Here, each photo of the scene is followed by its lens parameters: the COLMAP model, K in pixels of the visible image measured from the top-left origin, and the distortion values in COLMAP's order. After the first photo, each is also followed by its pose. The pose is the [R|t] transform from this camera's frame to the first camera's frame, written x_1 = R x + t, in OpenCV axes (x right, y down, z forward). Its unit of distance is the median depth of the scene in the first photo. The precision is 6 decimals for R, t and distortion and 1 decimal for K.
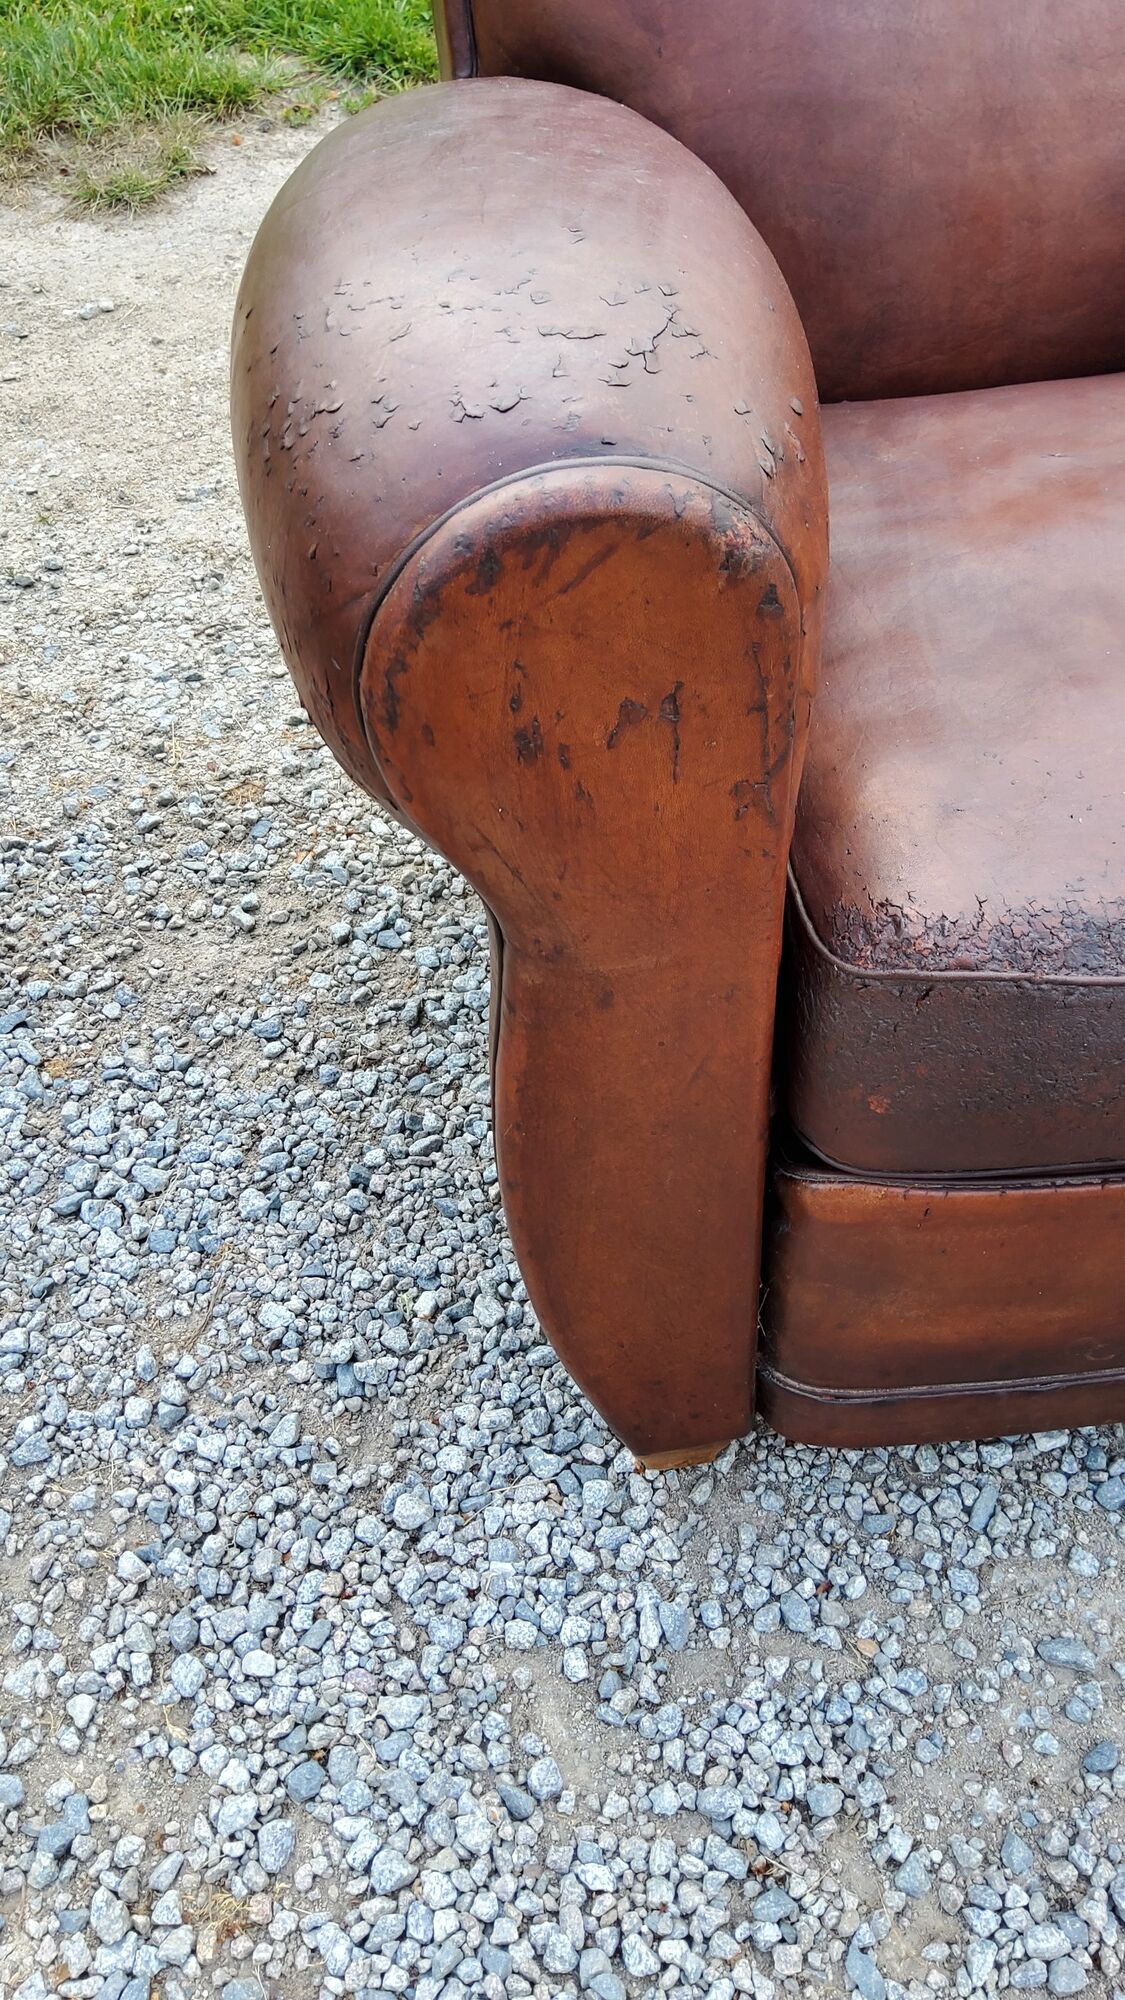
lens RADIAL K [[1627.6, 0, 567.9], [0, 1627.6, 981.2], [0, 0, 1]] dist [0.071566, -0.124027]
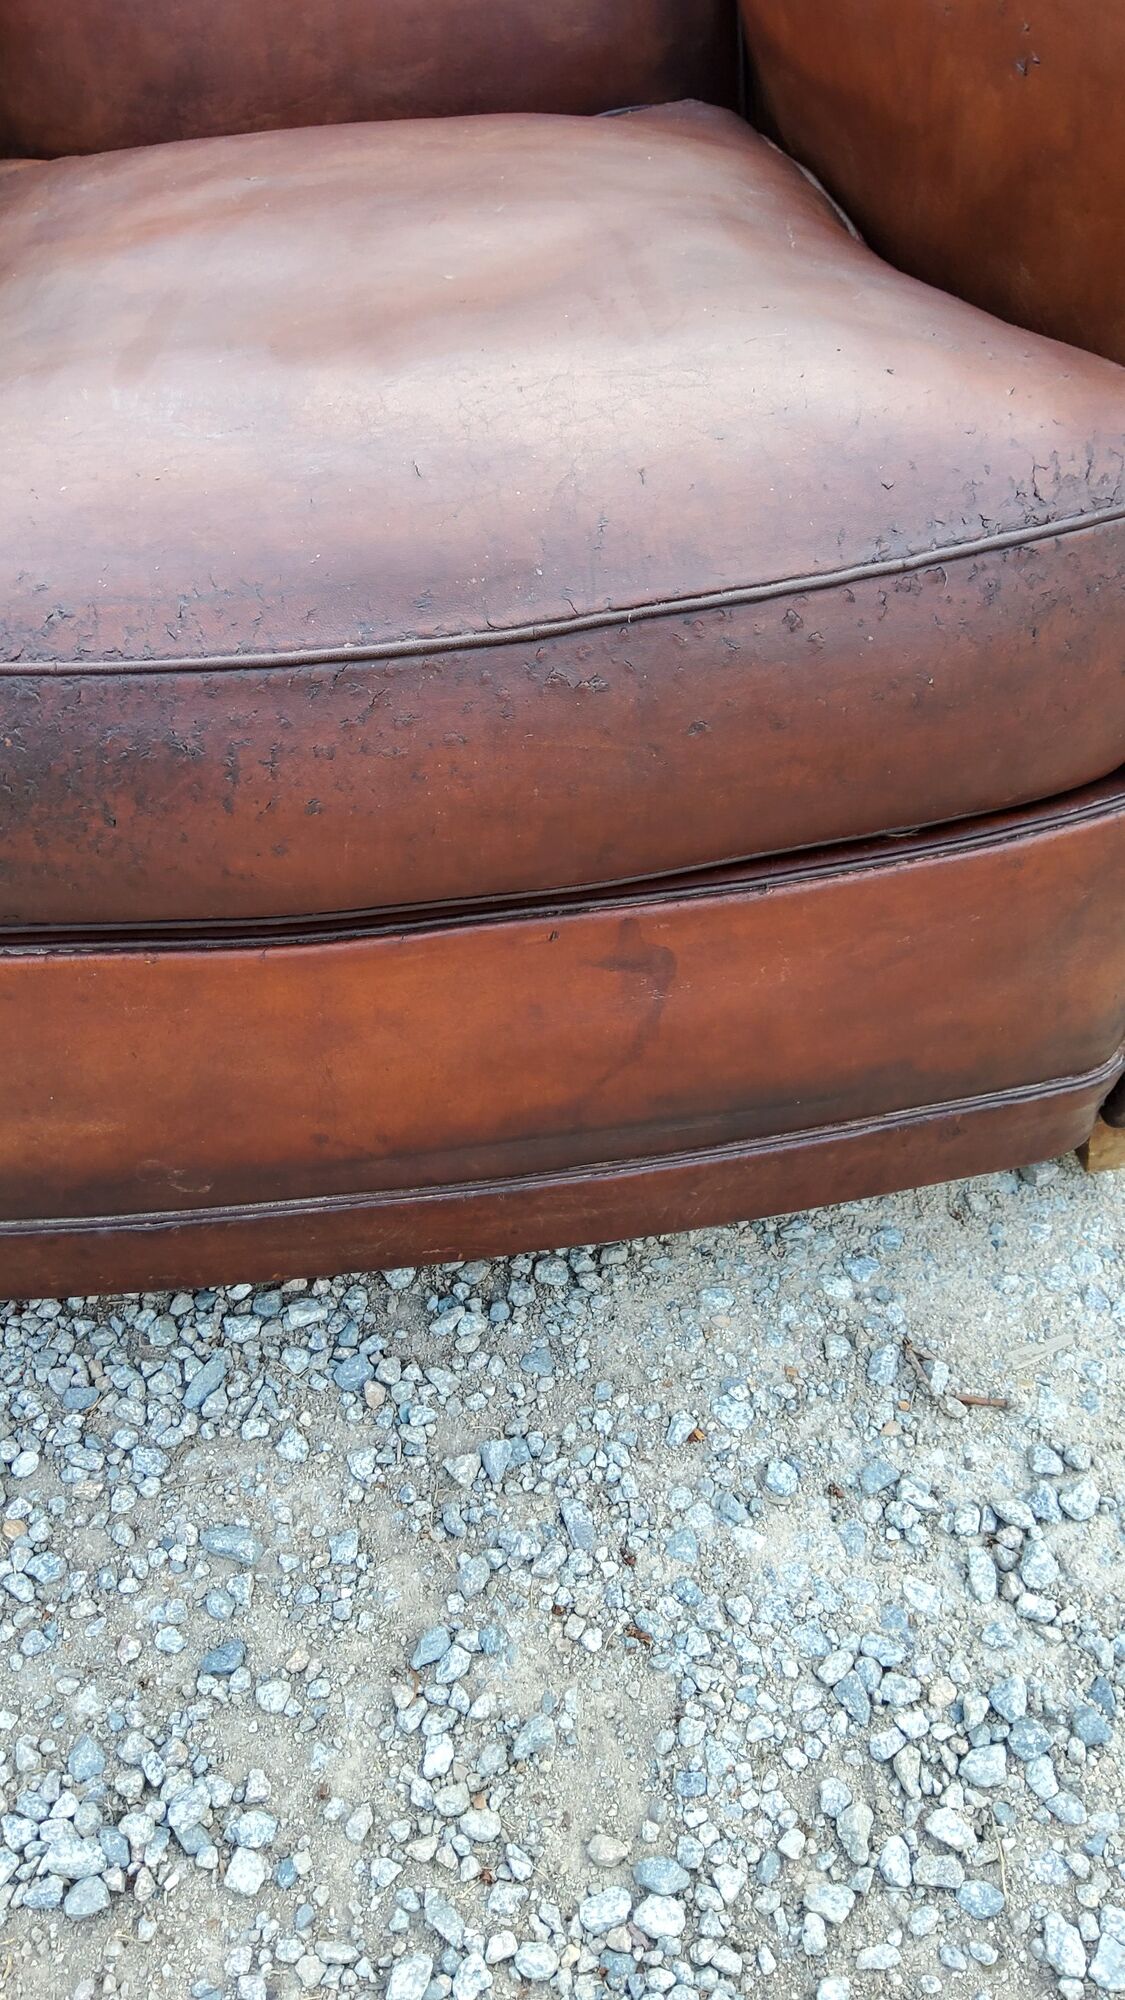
lens RADIAL K [[1627.6, 0, 558.0], [0, 1627.6, 977.9], [0, 0, 1]] dist [0.071566, -0.124027]
pose [[0.999209, 0.028474, -0.027743, 0.470538], [-0.028570, 0.999587, -0.003077, 0.099723], [0.027644, 0.003867, 0.999610, 0.119322]]
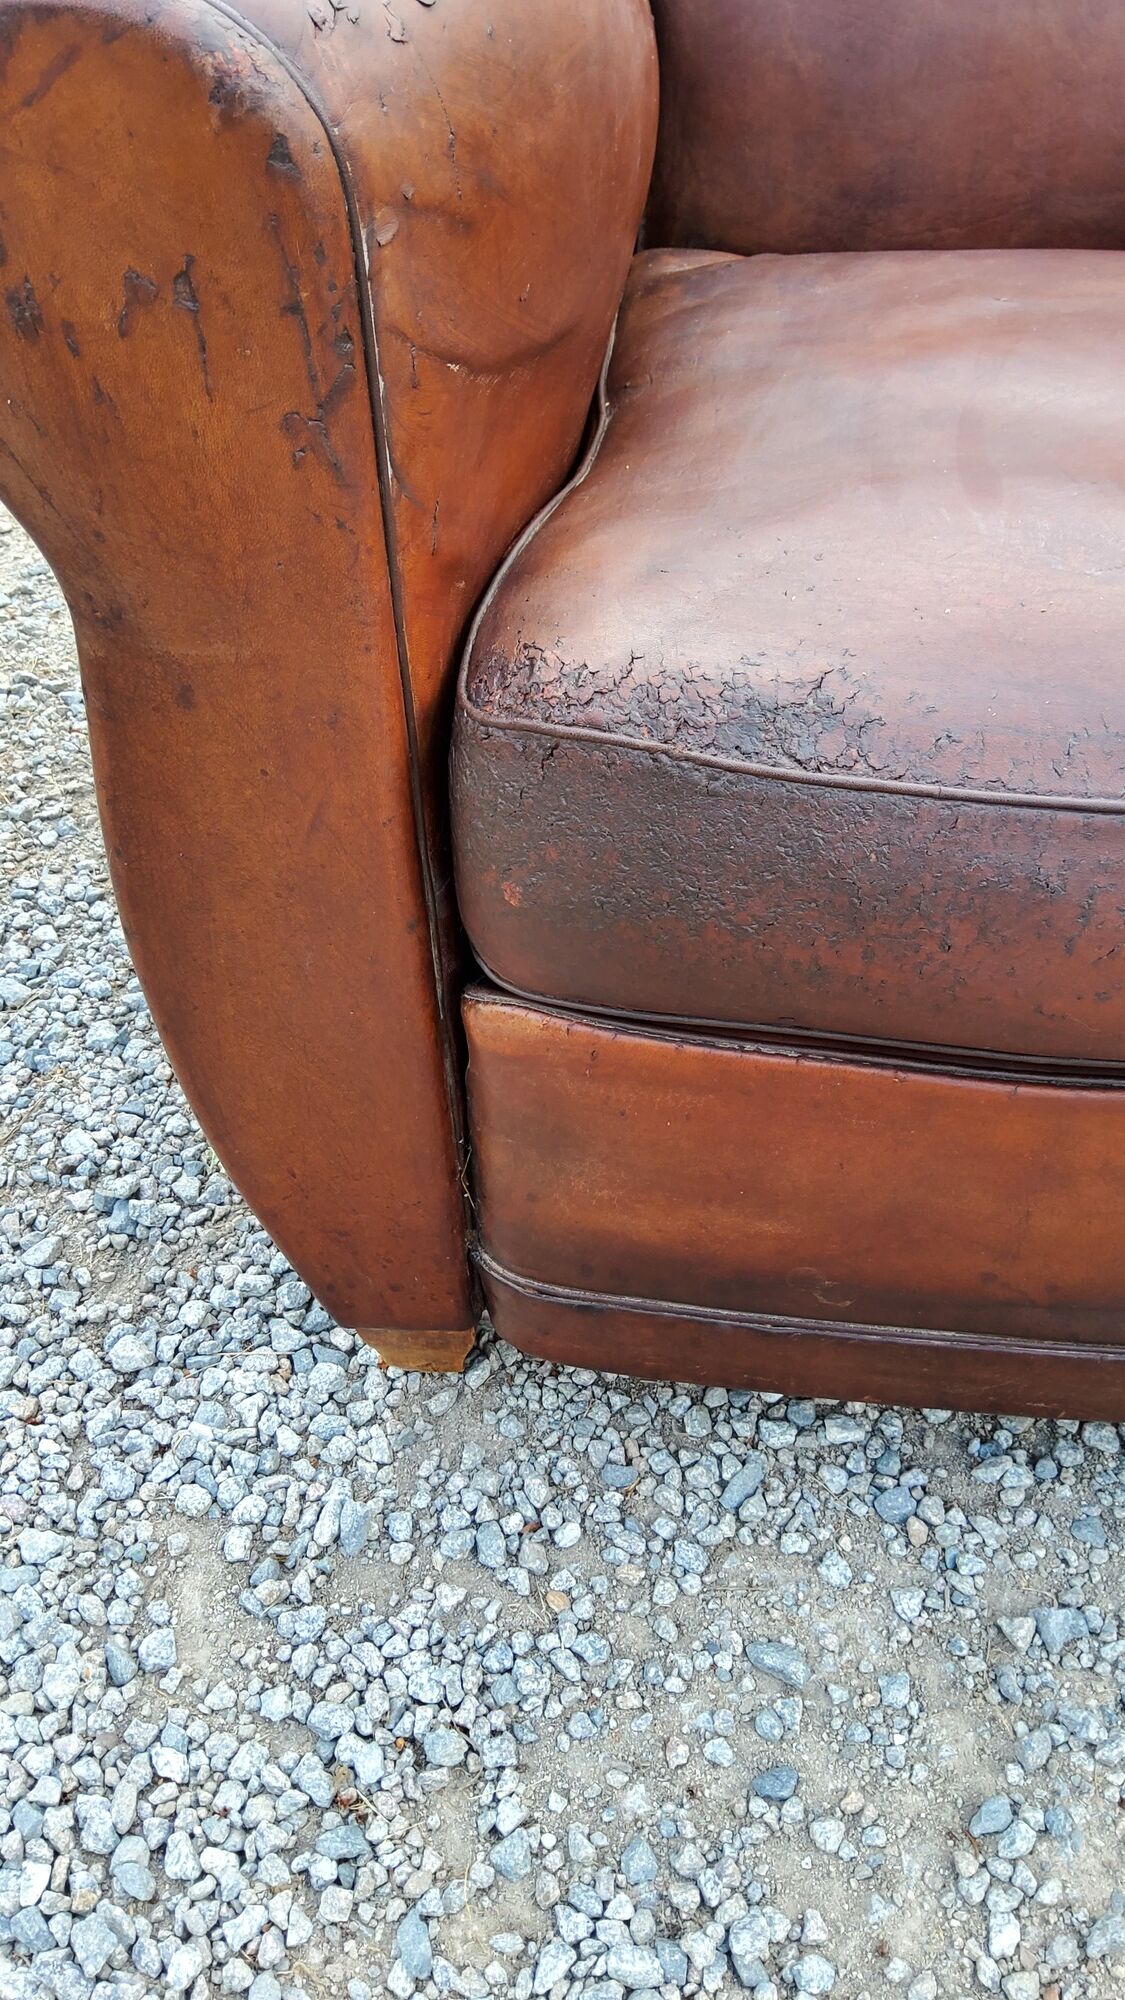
lens RADIAL K [[1627.6, 0, 555.2], [0, 1627.6, 972.8], [0, 0, 1]] dist [0.071566, -0.124027]
pose [[0.972232, 0.172635, -0.157994, 0.251271], [-0.179513, 0.983290, -0.030247, 0.097921], [0.150132, 0.057770, 0.986977, 0.109823]]
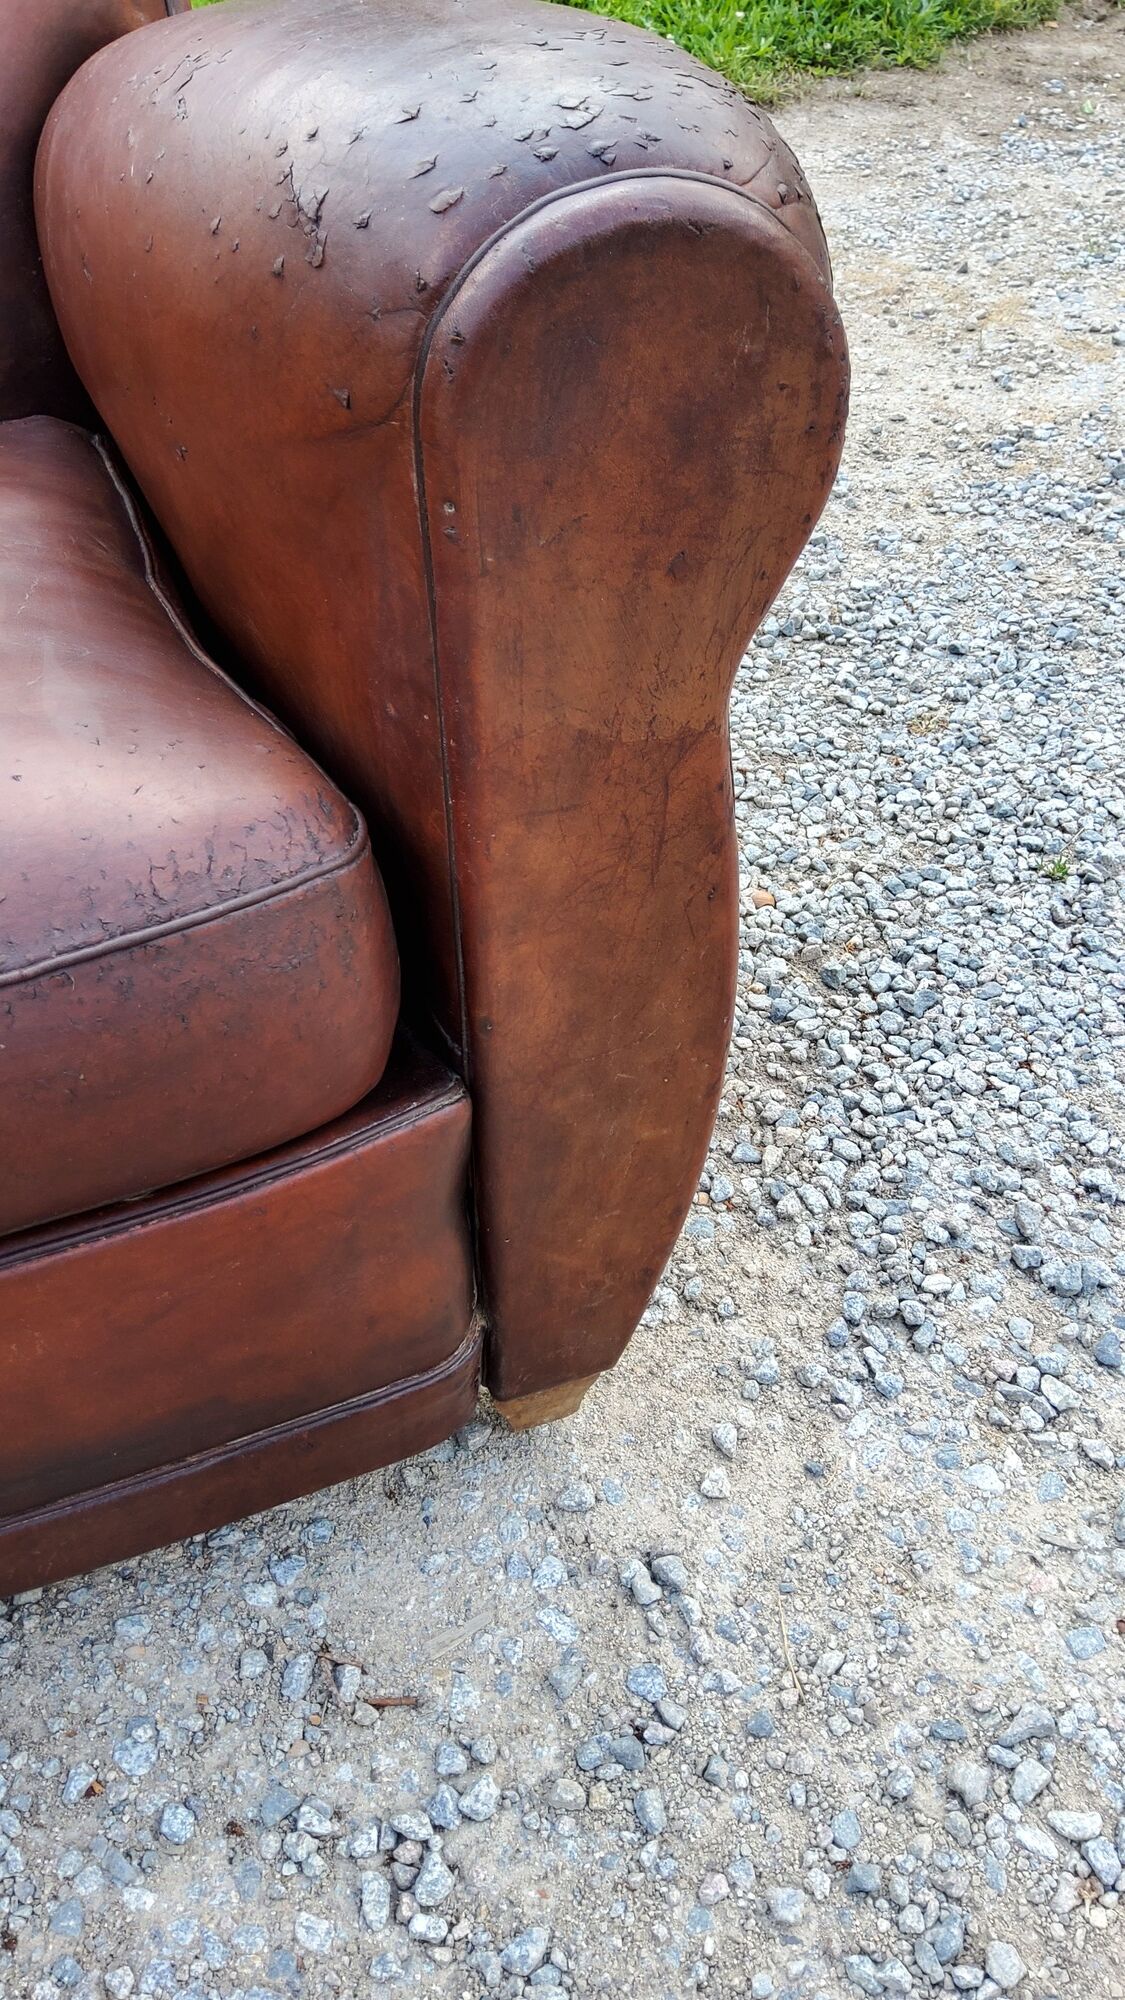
lens RADIAL K [[1627.6, 0, 567.9], [0, 1627.6, 972.2], [0, 0, 1]] dist [0.071566, -0.124027]
pose [[0.991968, -0.068904, 0.106077, 0.708265], [0.077372, 0.993954, -0.077899, 0.006447], [-0.100068, 0.085481, 0.991302, 0.098497]]
